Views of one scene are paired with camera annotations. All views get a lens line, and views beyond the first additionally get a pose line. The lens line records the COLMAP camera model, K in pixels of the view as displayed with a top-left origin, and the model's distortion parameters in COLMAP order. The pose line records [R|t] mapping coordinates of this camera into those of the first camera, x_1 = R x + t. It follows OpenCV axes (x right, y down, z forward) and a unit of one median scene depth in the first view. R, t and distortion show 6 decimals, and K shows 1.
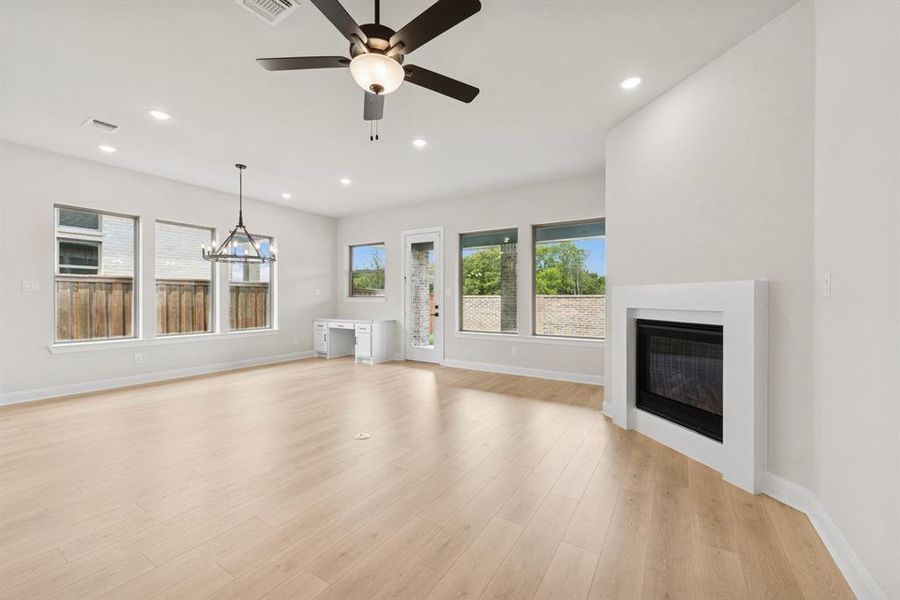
lens RADIAL K [[360.5, 0, 453.6], [0, 360.5, 298.6], [0, 0, 1]] dist [-0.001824, -0.001204]
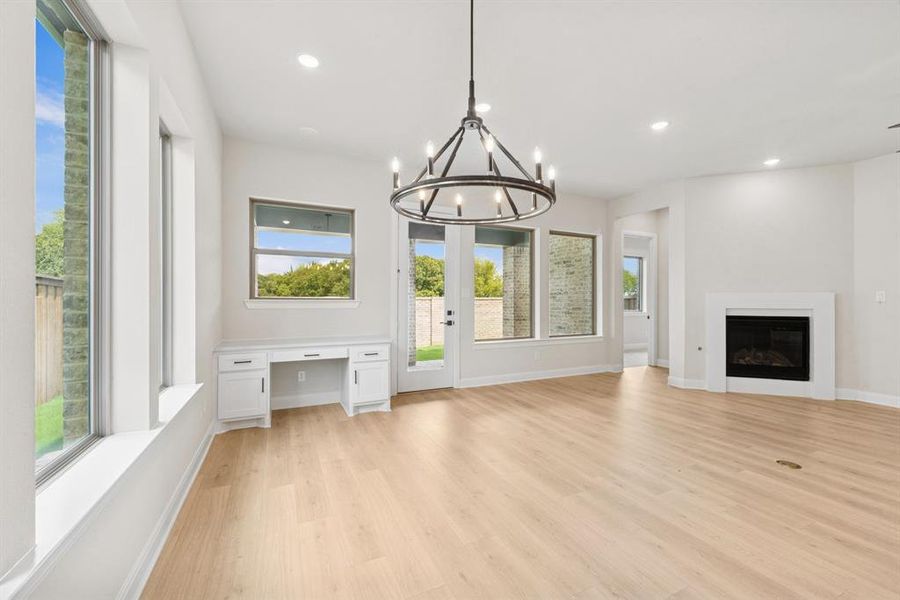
lens RADIAL K [[360.5, 0, 449.2], [0, 360.5, 300.4], [0, 0, 1]] dist [-0.001824, -0.001204]
pose [[0.537900, 0.000854, 0.843008, -0.776911], [-0.001285, 0.999999, -0.000194, -0.002912], [-0.843008, -0.000979, 0.537900, 0.674143]]
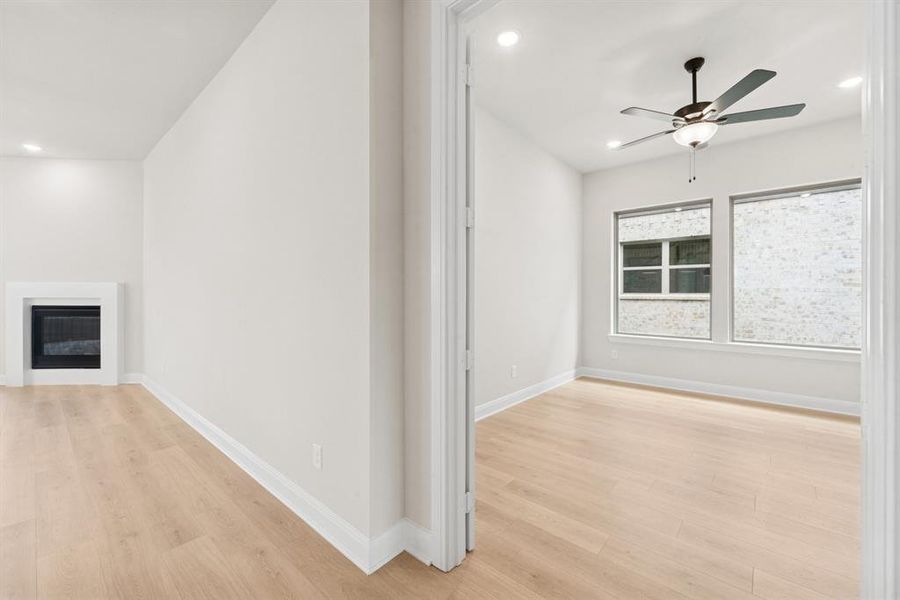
lens RADIAL K [[360.5, 0, 449.8], [0, 360.5, 295.4], [0, 0, 1]] dist [-0.001824, -0.001204]
pose [[0.157524, -0.004262, 0.987506, -0.355234], [-0.003874, 0.999980, 0.004934, 0.002339], [-0.987508, -0.004603, 0.157505, -0.476552]]
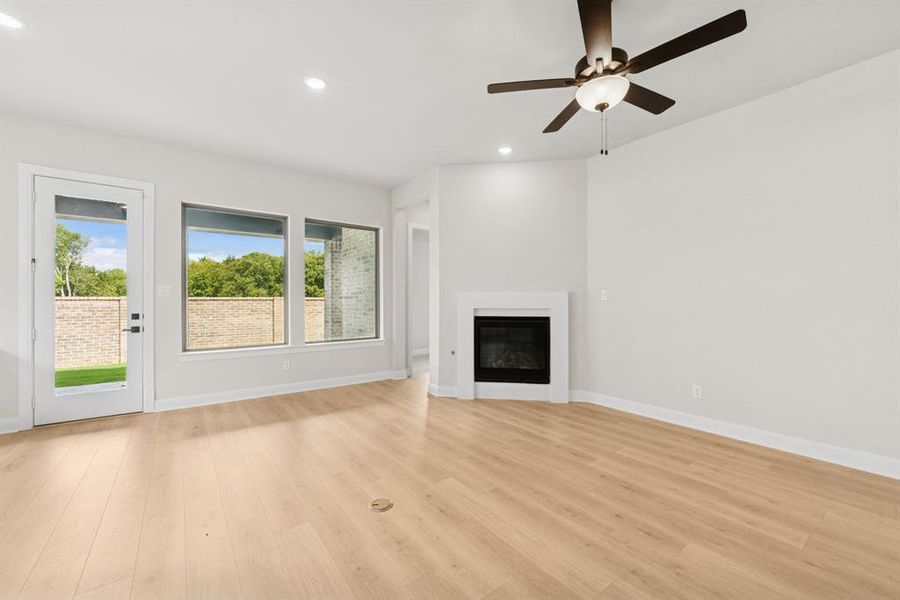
lens RADIAL K [[360.5, 0, 449.3], [0, 360.5, 299.8], [0, 0, 1]] dist [-0.001824, -0.001204]
pose [[0.361015, 0.002509, 0.932556, -0.464506], [0.001695, 0.999993, -0.003346, -0.001004], [-0.932558, 0.002789, 0.361009, 0.349379]]
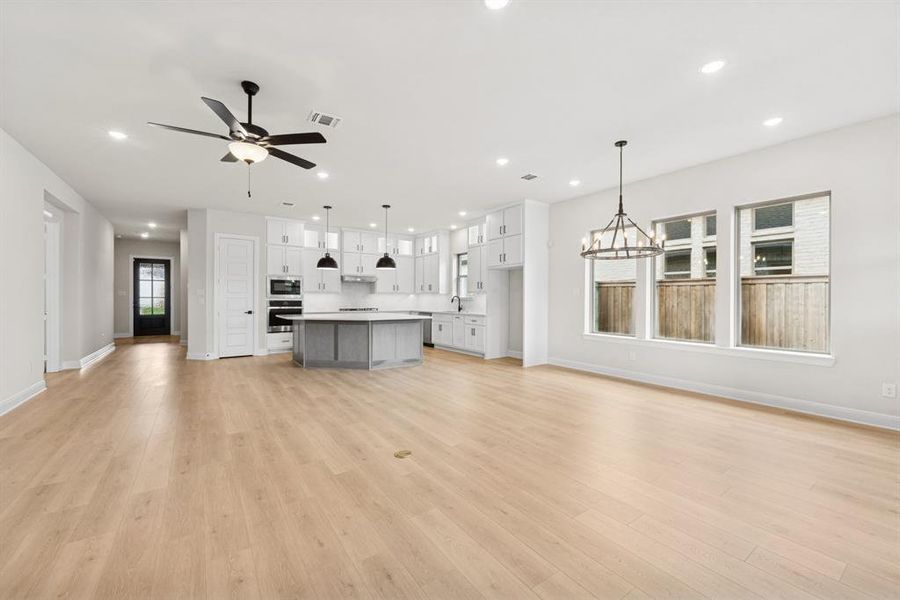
lens RADIAL K [[360.5, 0, 449.4], [0, 360.5, 297.8], [0, 0, 1]] dist [-0.001824, -0.001204]
pose [[-0.391544, -0.005432, -0.920143, 0.289127], [-0.004030, 0.999983, -0.004188, 0.000636], [0.920151, 0.002068, -0.391559, 0.801878]]
